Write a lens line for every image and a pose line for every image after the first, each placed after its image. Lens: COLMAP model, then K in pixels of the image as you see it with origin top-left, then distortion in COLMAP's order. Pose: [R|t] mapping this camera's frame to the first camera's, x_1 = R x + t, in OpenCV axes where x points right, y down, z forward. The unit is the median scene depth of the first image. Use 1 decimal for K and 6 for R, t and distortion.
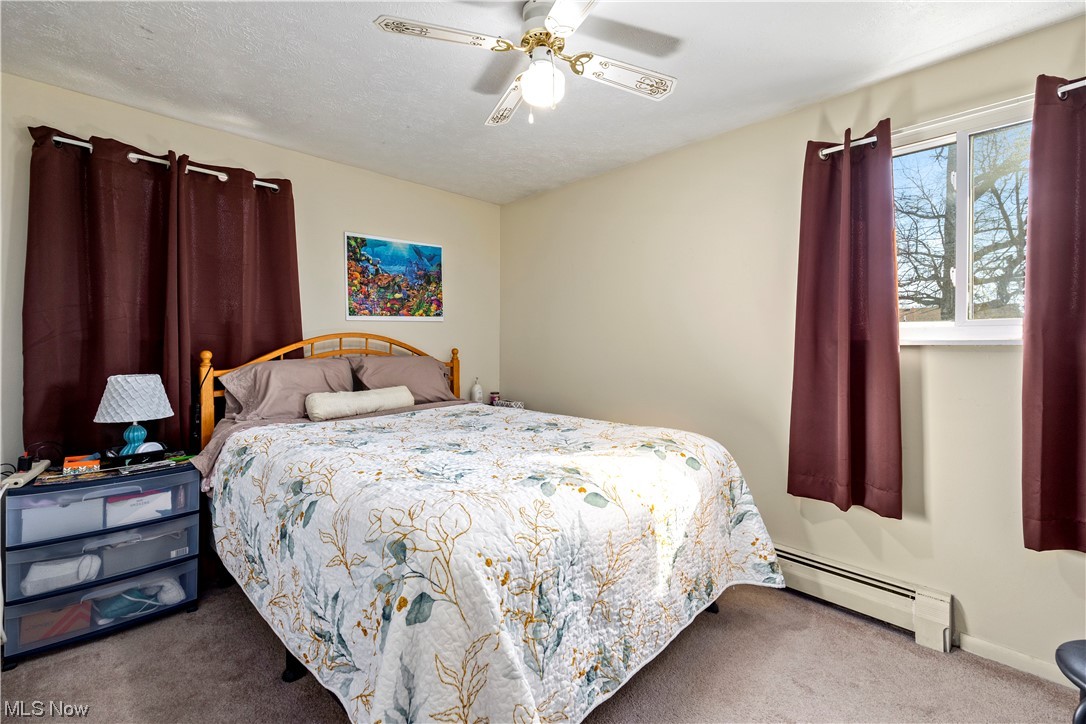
lens RADIAL K [[443.9, 0, 540.5], [0, 443.9, 350.2], [0, 0, 1]] dist [0.000891, -0.000079]
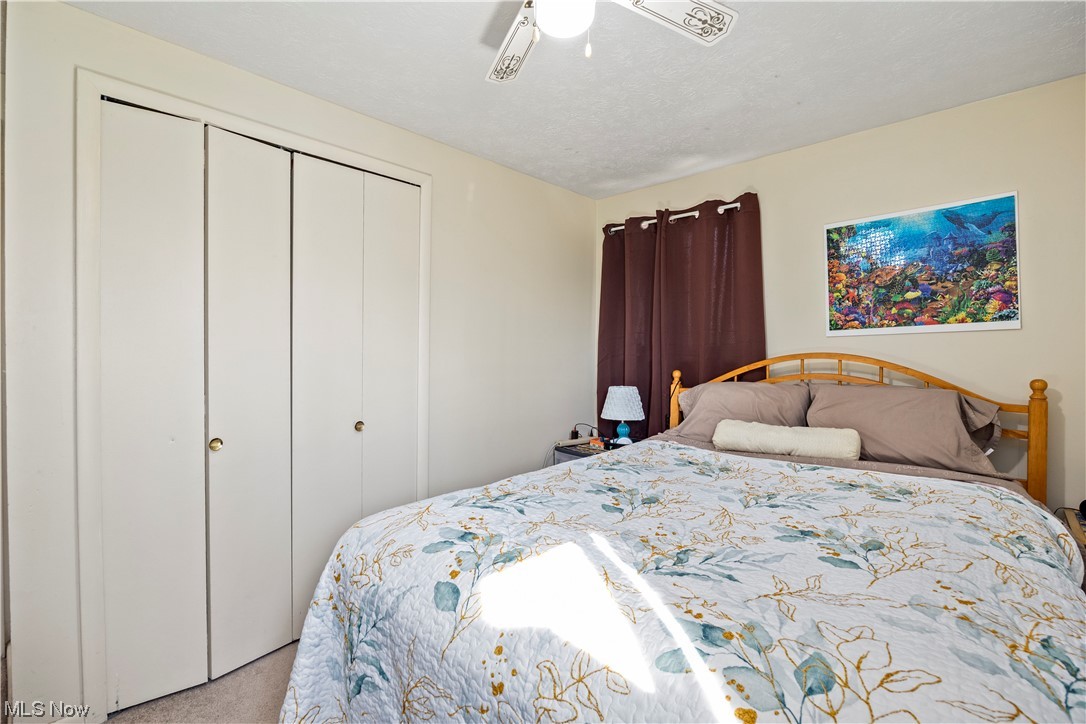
lens RADIAL K [[469.1, 0, 543.0], [0, 469.1, 362.0], [0, 0, 1]] dist [-0.017849, 0.000143]
pose [[0.082058, 0.008541, -0.996591, 0.332510], [-0.025686, 0.999649, 0.006452, -0.014368], [0.996296, 0.025069, 0.082249, 0.416063]]
